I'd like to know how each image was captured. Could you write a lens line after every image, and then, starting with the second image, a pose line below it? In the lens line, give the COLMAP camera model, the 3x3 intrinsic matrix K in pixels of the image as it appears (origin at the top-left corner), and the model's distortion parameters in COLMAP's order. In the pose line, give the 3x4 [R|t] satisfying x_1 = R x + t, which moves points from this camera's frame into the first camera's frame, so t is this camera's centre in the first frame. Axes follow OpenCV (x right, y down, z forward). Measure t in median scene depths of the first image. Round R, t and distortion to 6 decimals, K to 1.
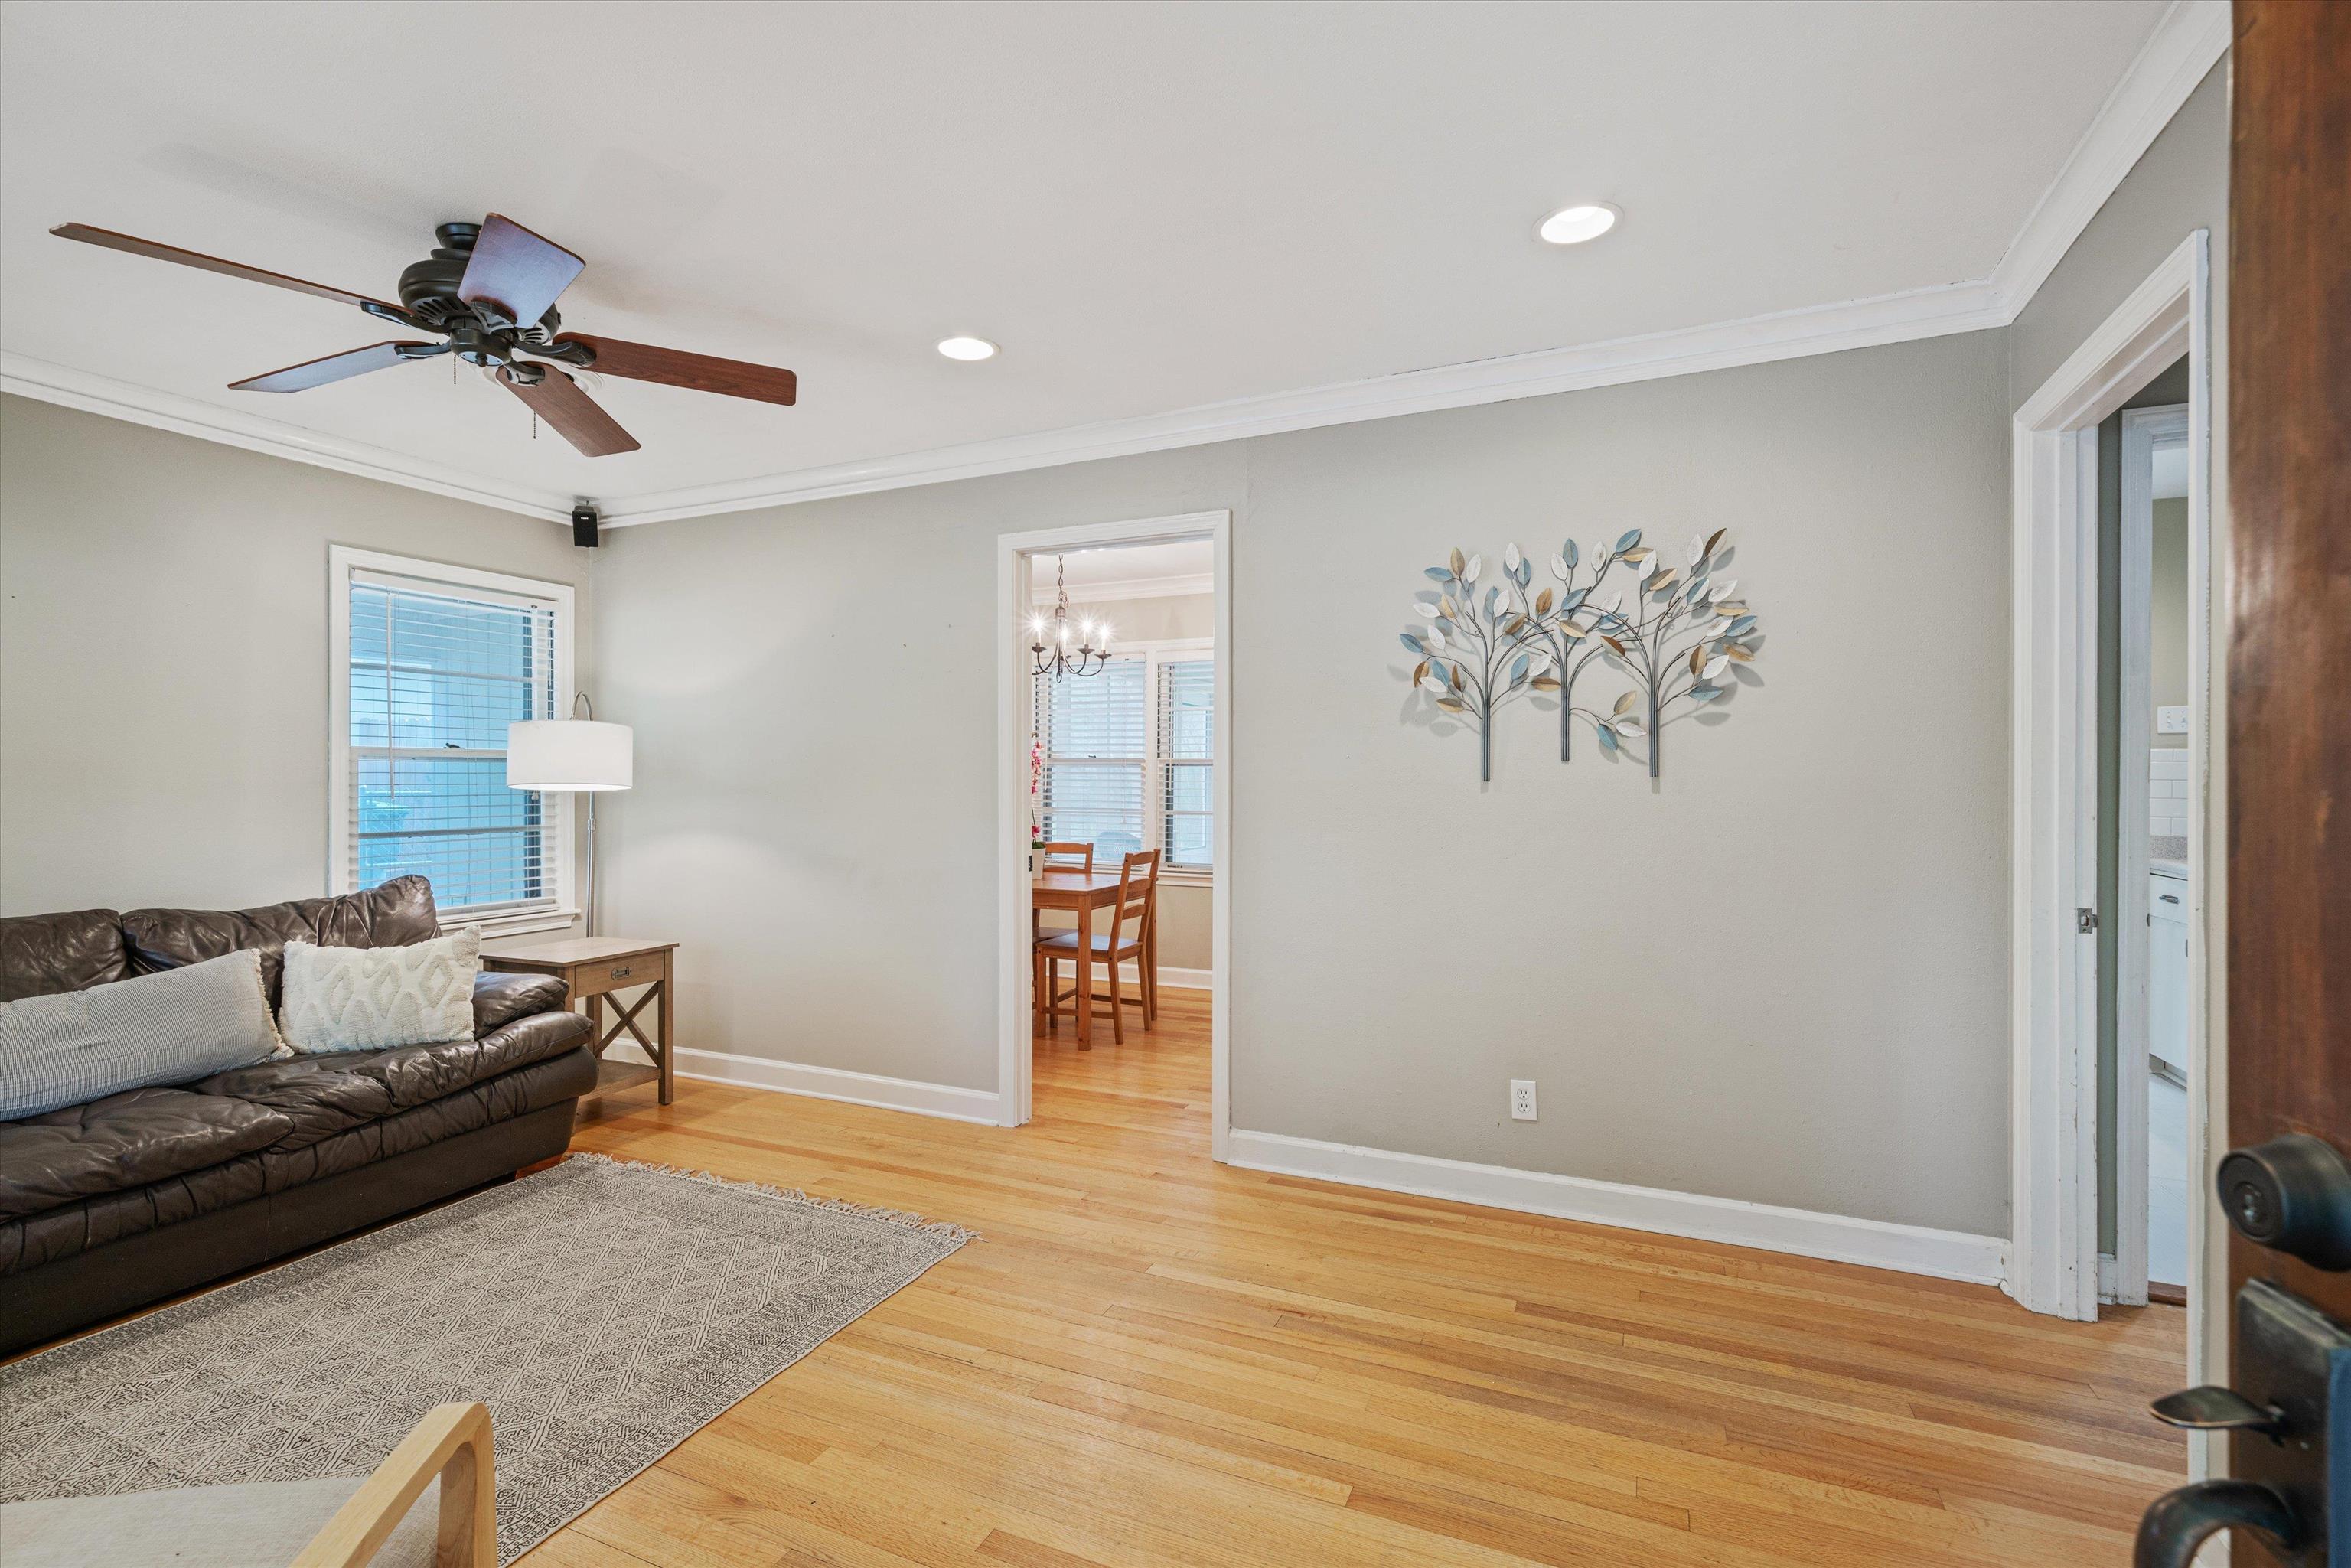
lens RADIAL K [[1077.5, 0, 1169.7], [0, 1077.5, 759.5], [0, 0, 1]] dist [0.002161, 0.000287]
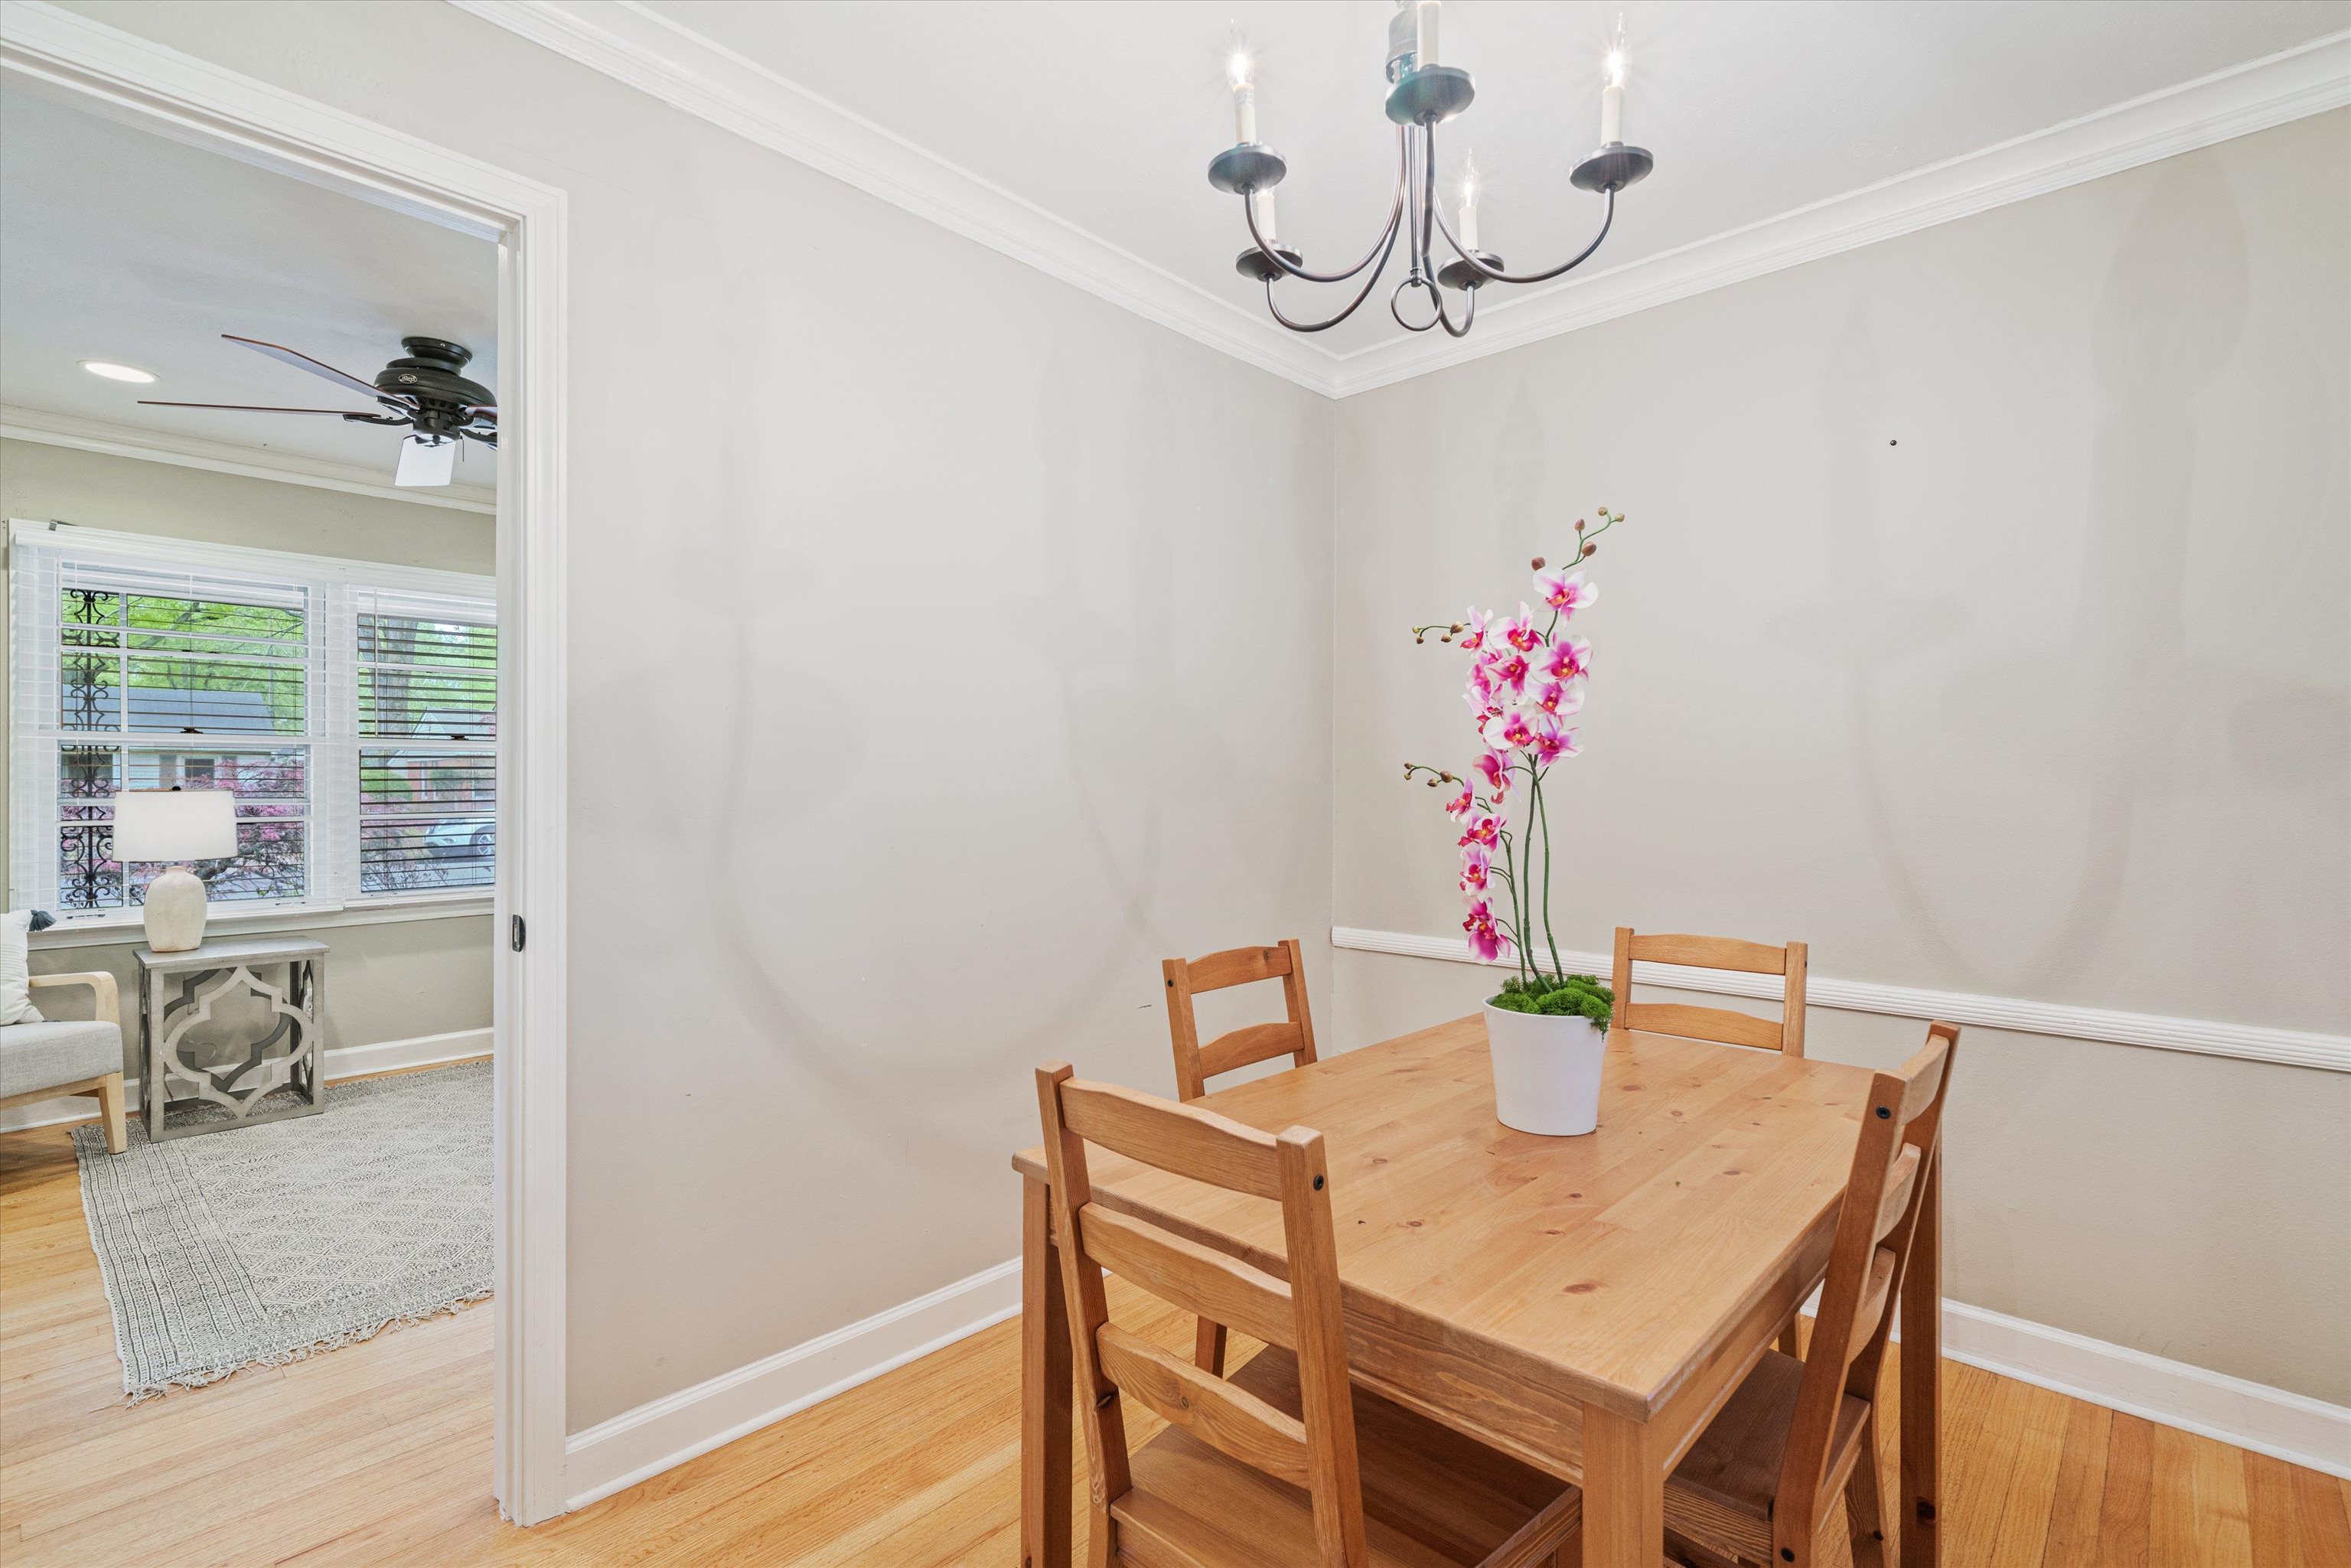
lens RADIAL K [[1082.3, 0, 1181.5], [0, 1082.3, 792.7], [0, 0, 1]] dist [-0.003083, -0.000555]
pose [[-0.319823, 0.006364, -0.947456, 0.248647], [0.009666, 0.999947, 0.003454, 0.056289], [0.947428, -0.008053, -0.319868, 1.840920]]
